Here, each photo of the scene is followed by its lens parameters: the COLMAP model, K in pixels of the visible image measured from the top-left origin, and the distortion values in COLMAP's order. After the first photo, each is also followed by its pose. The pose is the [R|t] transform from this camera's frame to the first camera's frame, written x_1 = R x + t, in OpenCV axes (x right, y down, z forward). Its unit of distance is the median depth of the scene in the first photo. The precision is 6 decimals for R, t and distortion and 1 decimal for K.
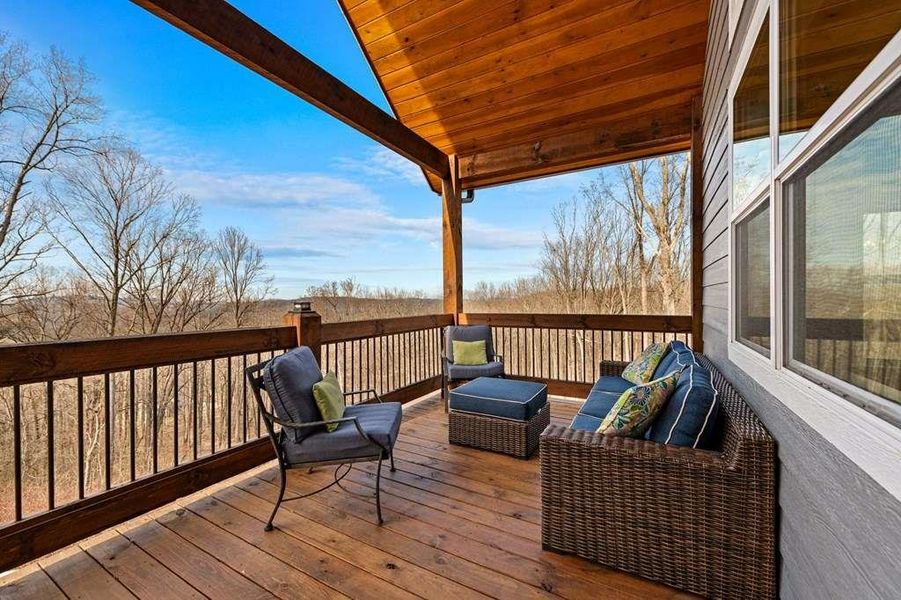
lens RADIAL K [[363.6, 0, 454.5], [0, 363.6, 300.8], [0, 0, 1]] dist [0.010068, -0.002635]
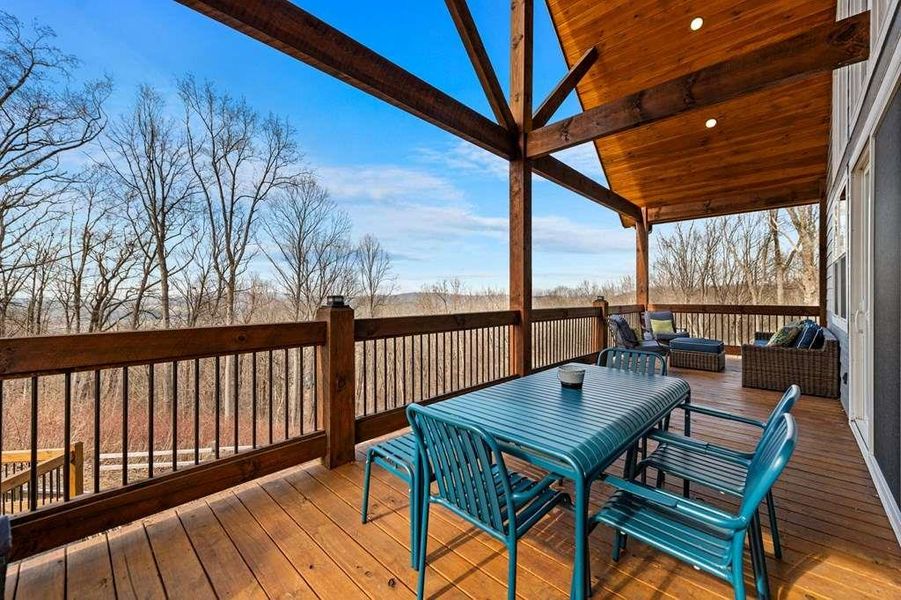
lens RADIAL K [[363.6, 0, 448.4], [0, 363.6, 296.1], [0, 0, 1]] dist [0.010068, -0.002635]
pose [[0.967938, 0.006726, -0.251100, -0.519171], [-0.007146, 0.999974, -0.000763, 0.007519], [0.251088, 0.002532, 0.967961, -0.949063]]
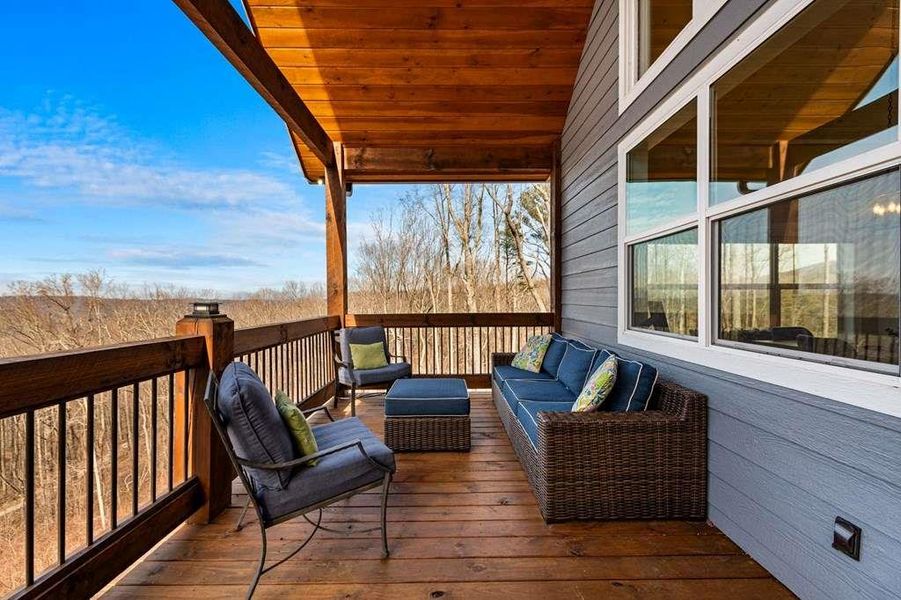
lens RADIAL K [[353.9, 0, 461.7], [0, 353.9, 302.2], [0, 0, 1]] dist [0.006108, -0.000496]
pose [[0.865713, -0.002537, 0.500535, -0.216025], [0.001345, 0.999995, 0.002741, 0.000744], [-0.500540, -0.001699, 0.865712, 0.080934]]
